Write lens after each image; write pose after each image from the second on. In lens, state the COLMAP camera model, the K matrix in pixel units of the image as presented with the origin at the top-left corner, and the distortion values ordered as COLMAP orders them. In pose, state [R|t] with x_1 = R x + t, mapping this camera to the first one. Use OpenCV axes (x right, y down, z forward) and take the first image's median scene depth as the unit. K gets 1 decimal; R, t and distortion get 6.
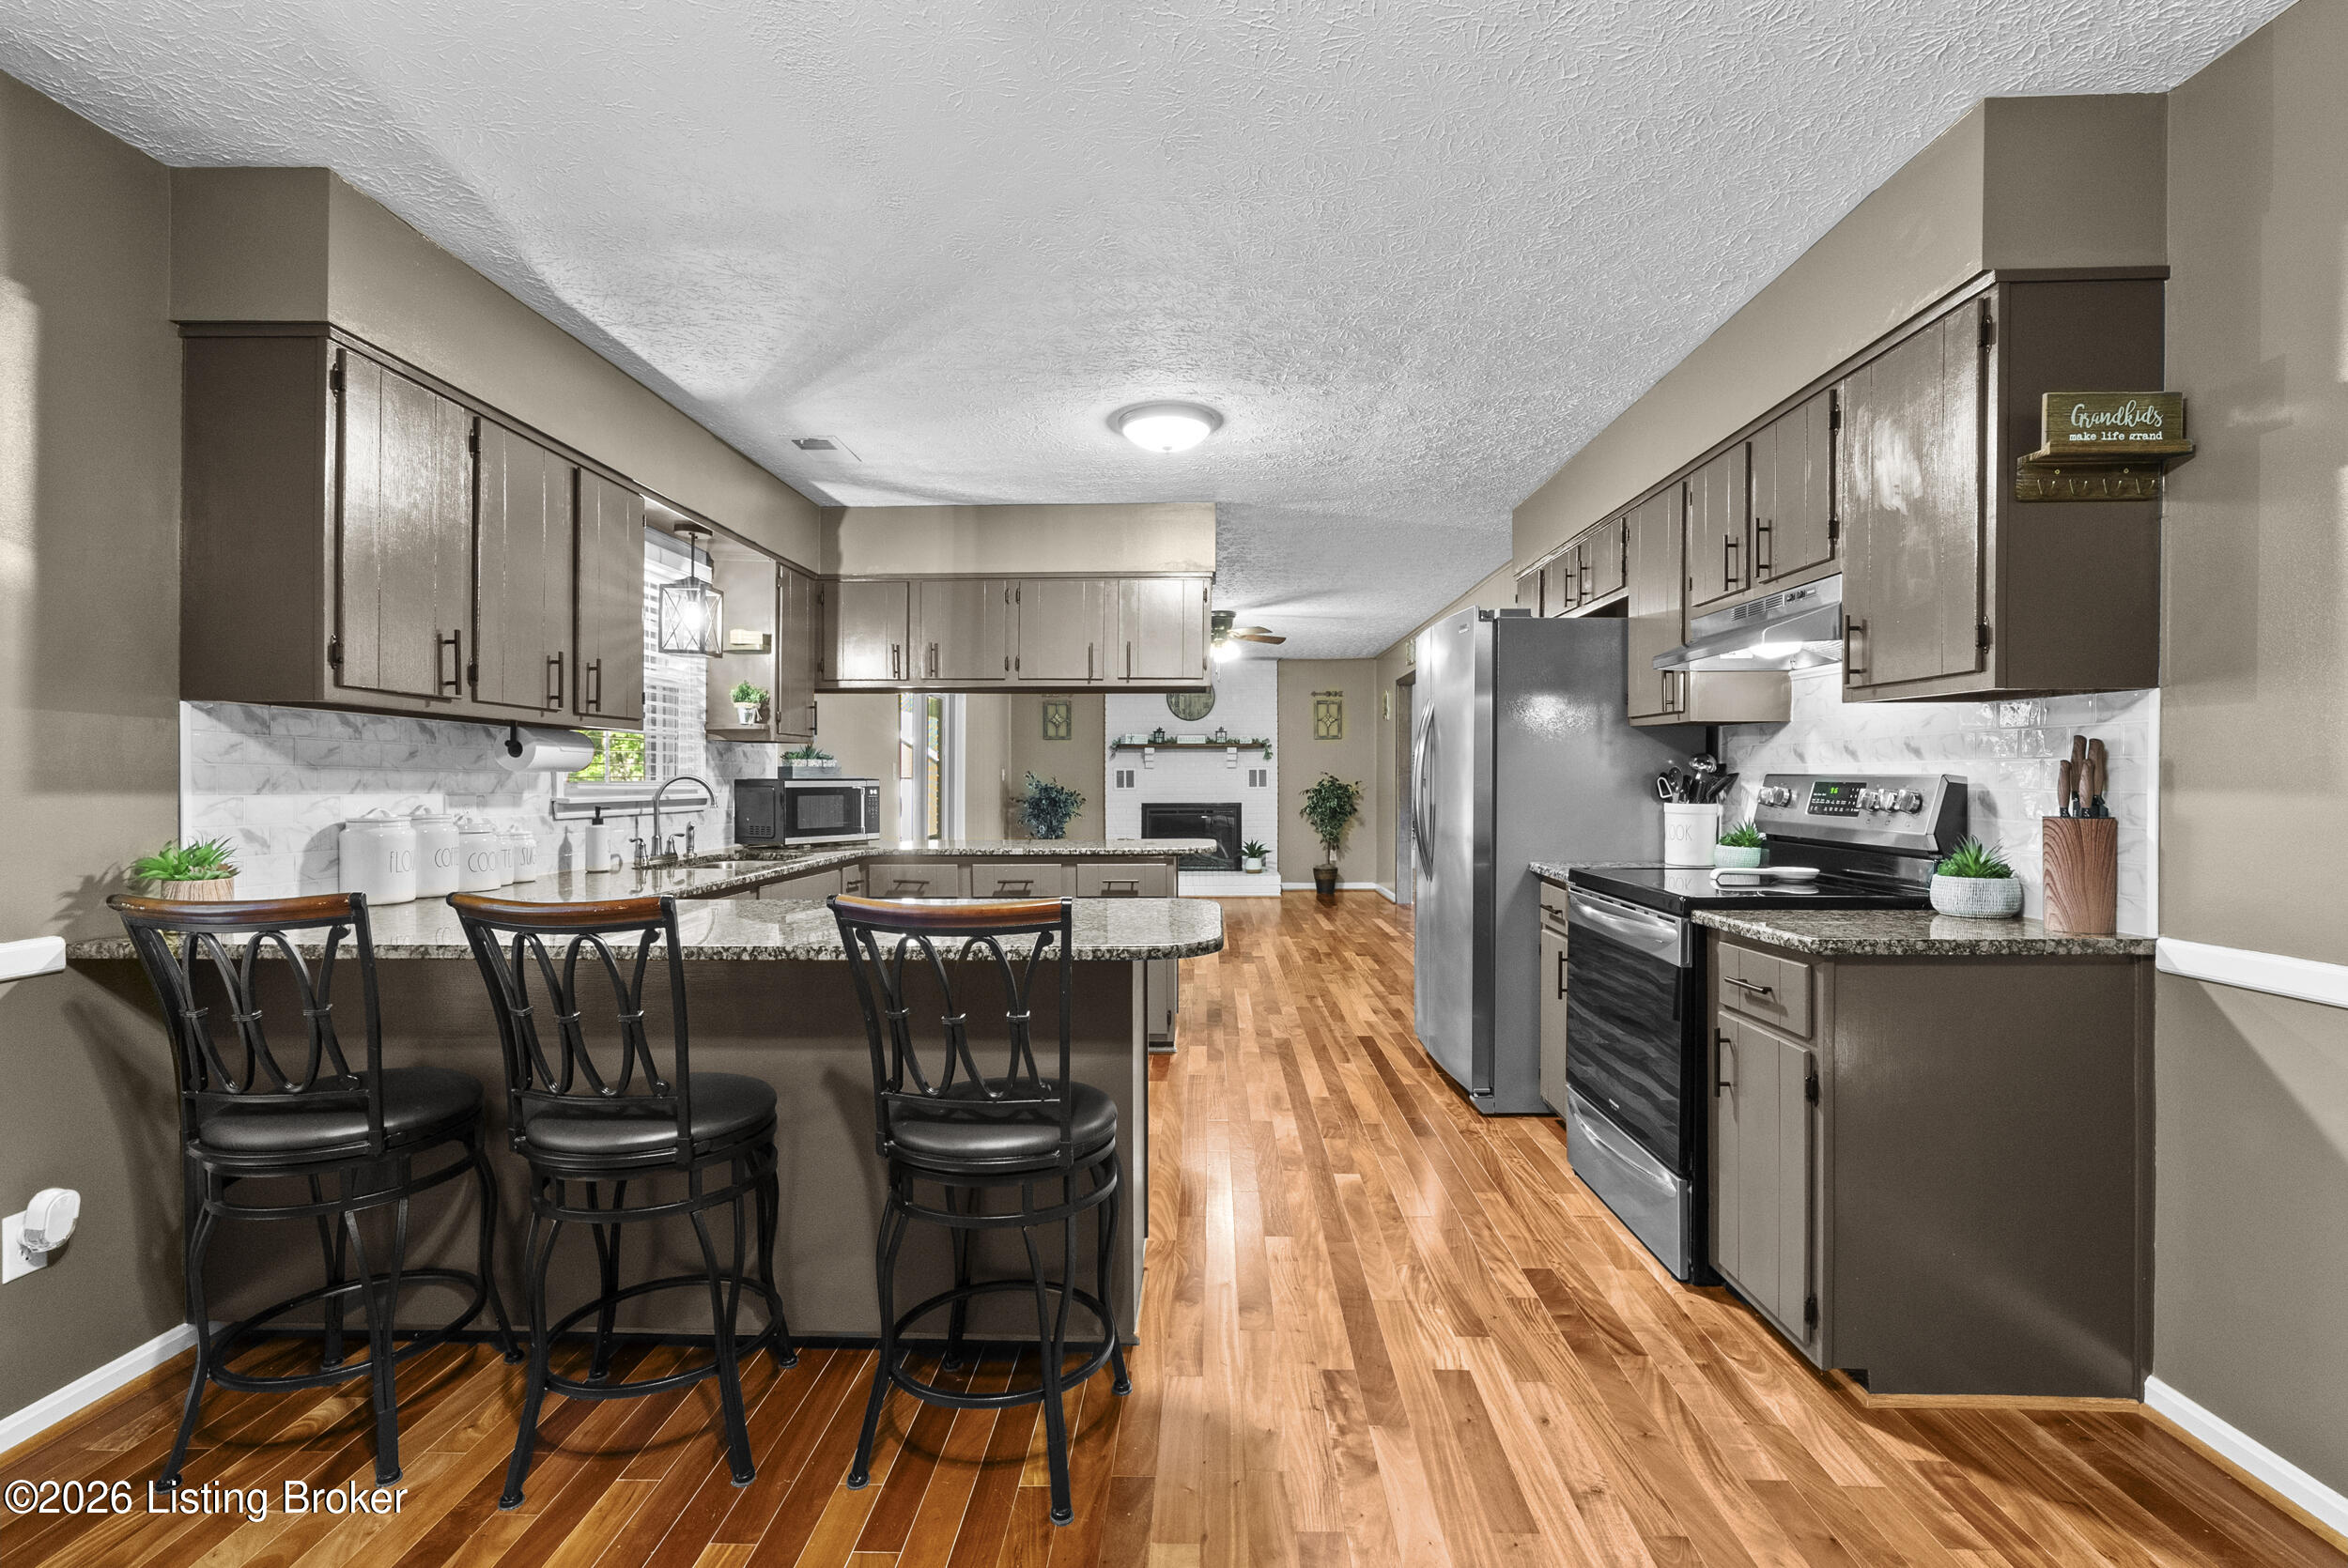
lens RADIAL K [[1058.8, 0, 1179.3], [0, 1058.8, 786.3], [0, 0, 1]] dist [-0.003411, 0.002326]
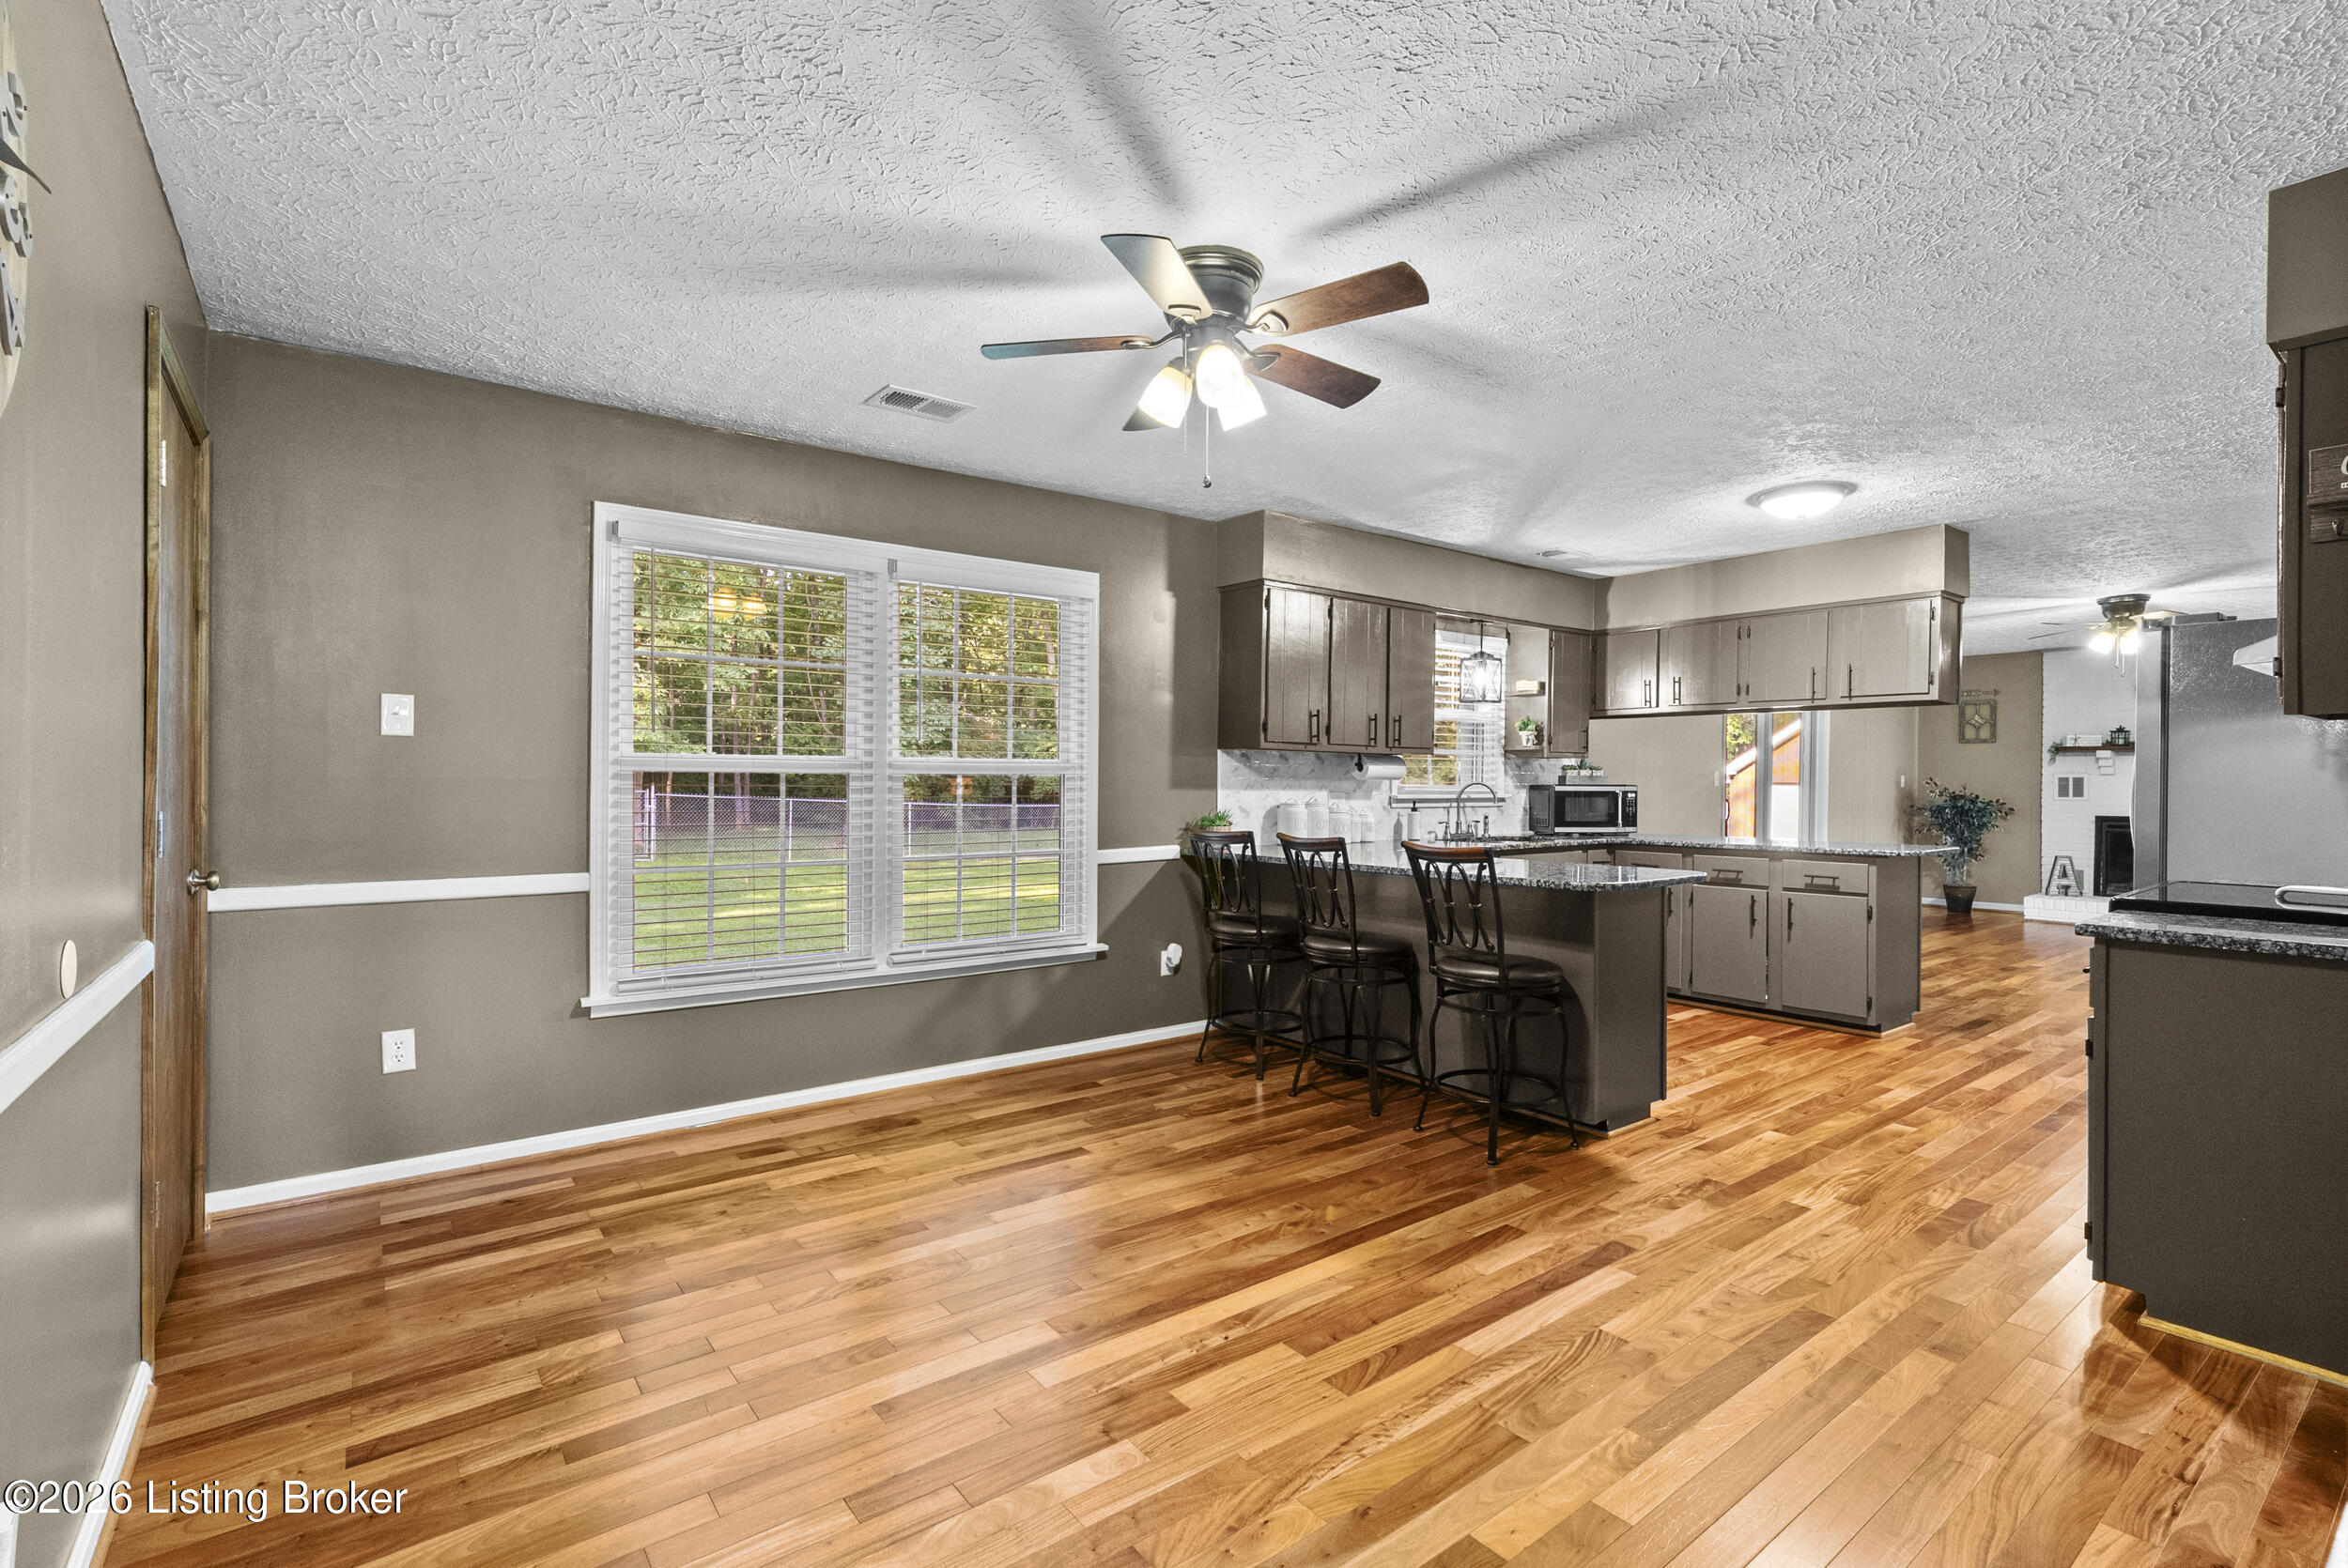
lens RADIAL K [[1058.8, 0, 1181.5], [0, 1058.8, 785.4], [0, 0, 1]] dist [-0.003411, 0.002326]
pose [[0.634440, 0.009535, -0.772913, 0.607400], [-0.012433, 0.999920, 0.002130, -0.004434], [0.772872, 0.008259, 0.634508, -0.406044]]
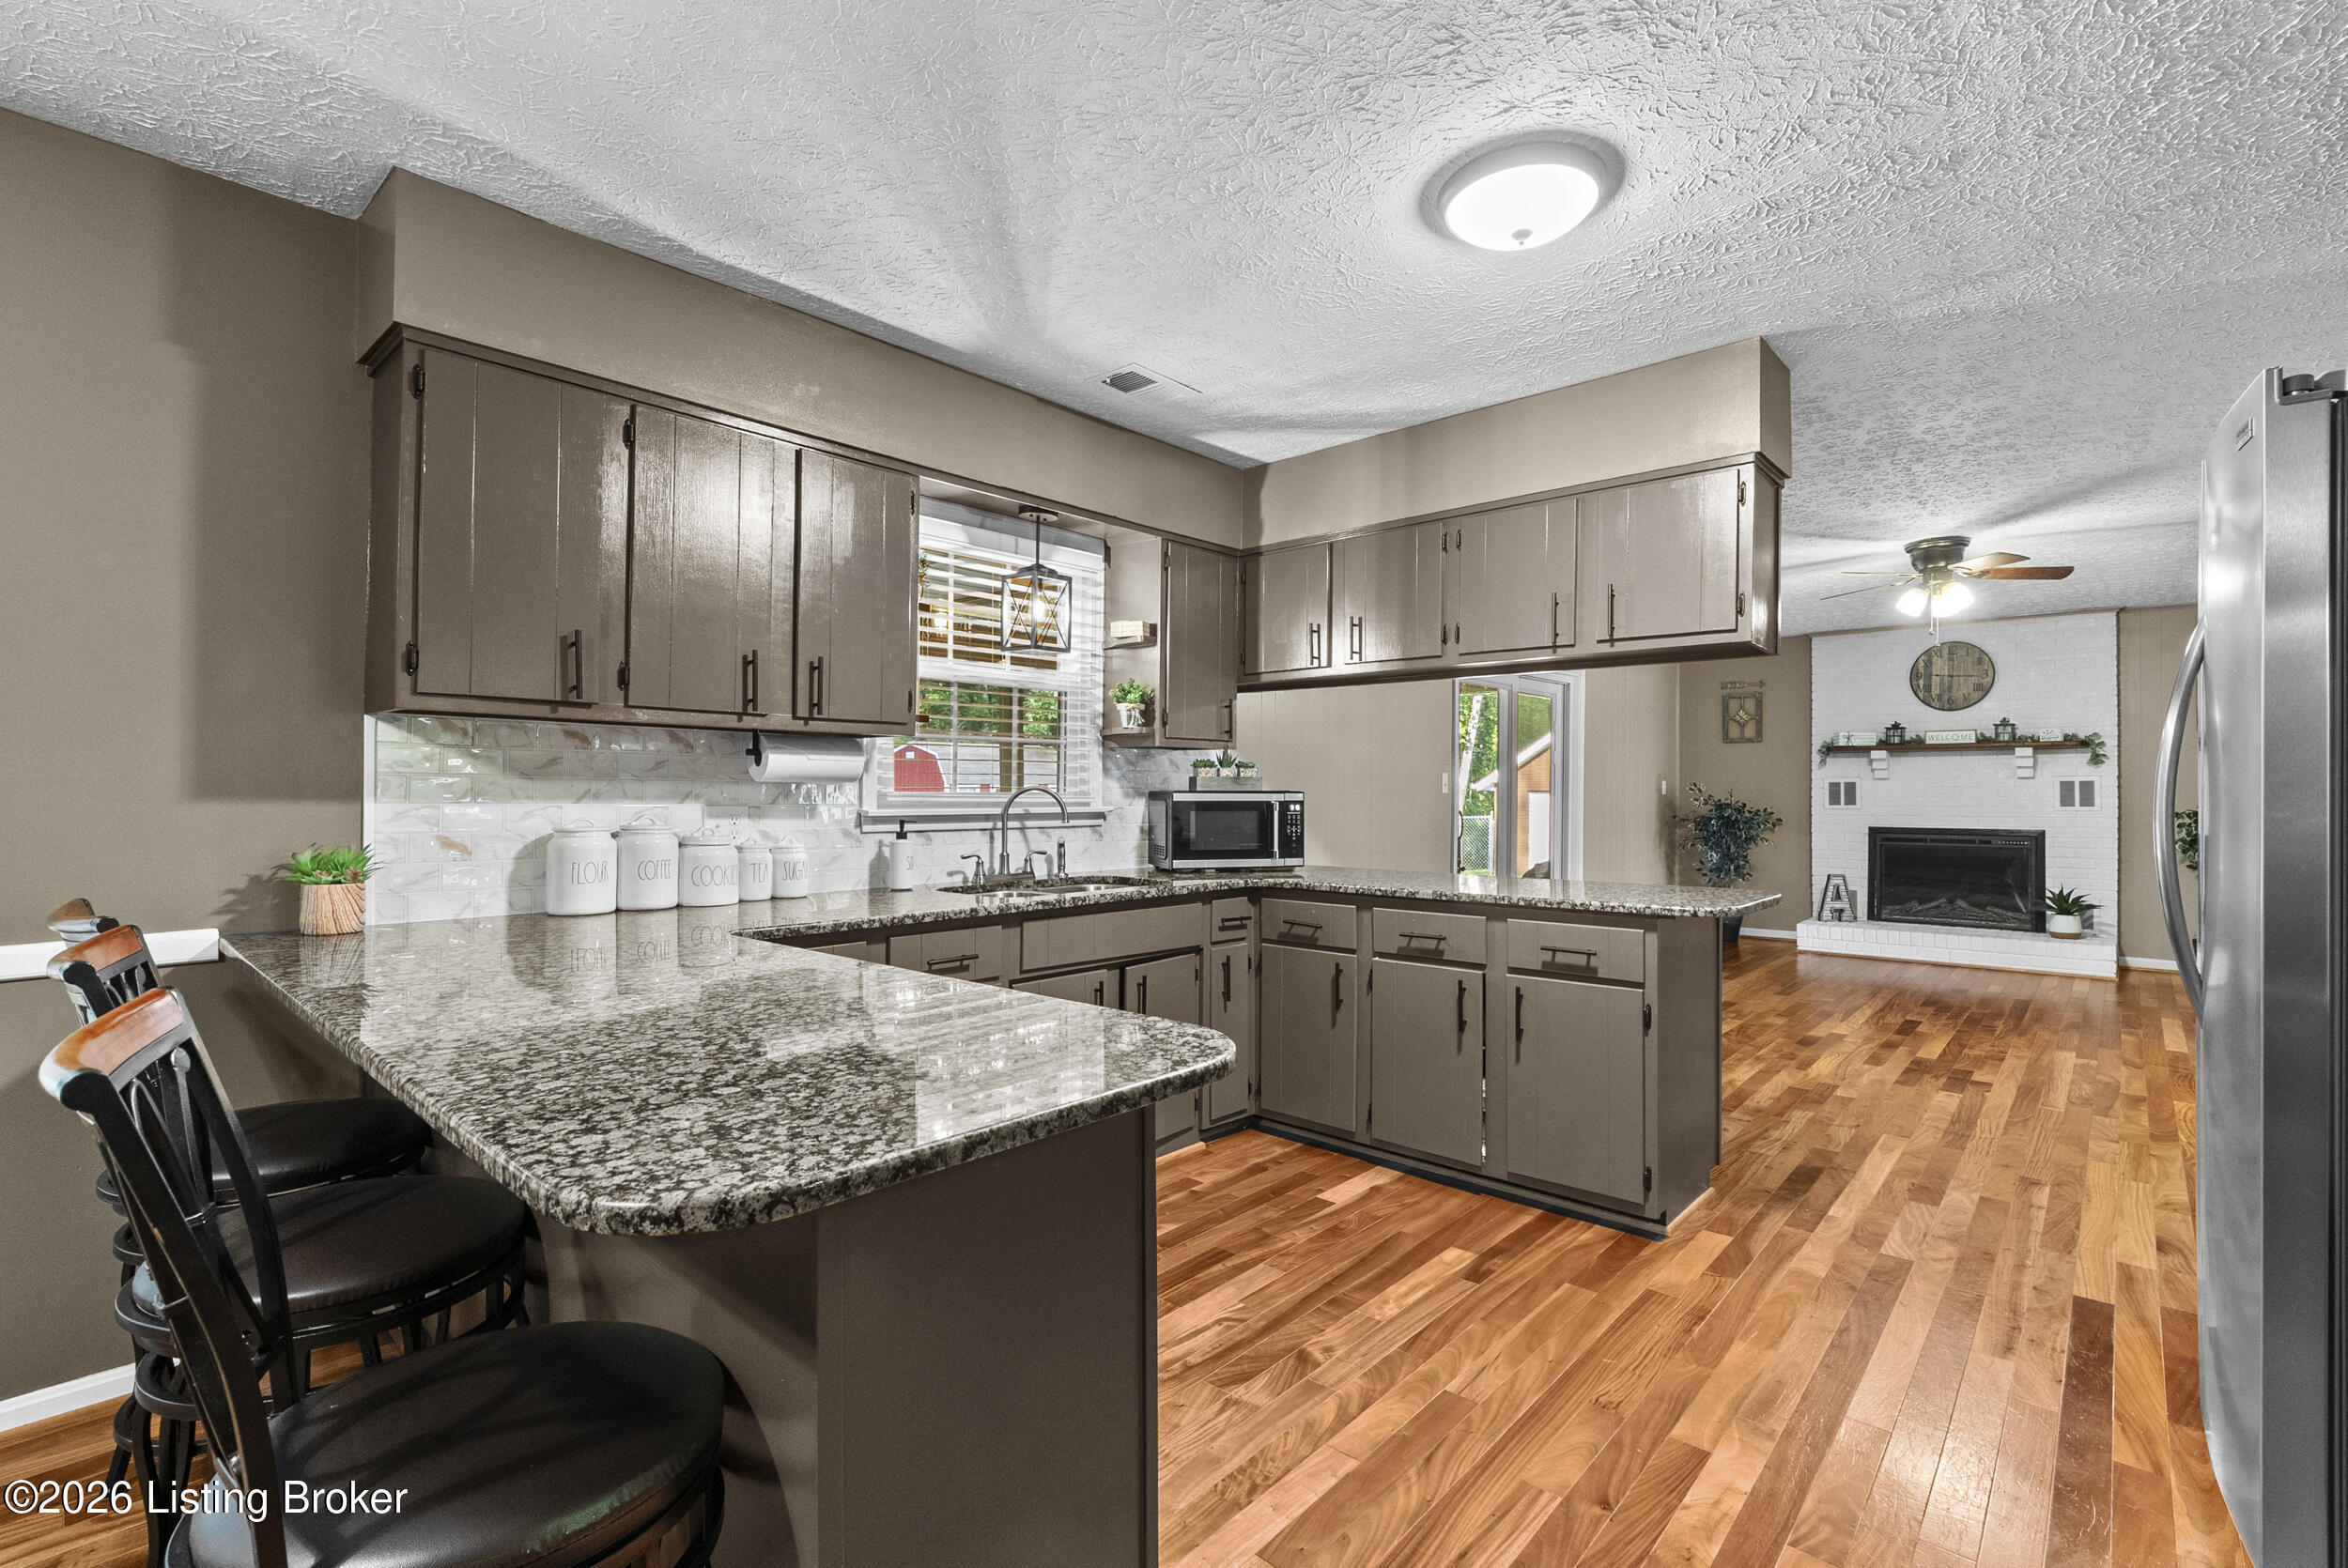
lens RADIAL K [[1058.8, 0, 1176.6], [0, 1058.8, 785.1], [0, 0, 1]] dist [-0.003411, 0.002326]
pose [[0.762118, 0.001844, -0.647436, 0.284745], [-0.010043, 0.999909, -0.008974, -0.006316], [0.647360, 0.013341, 0.762067, 0.543541]]
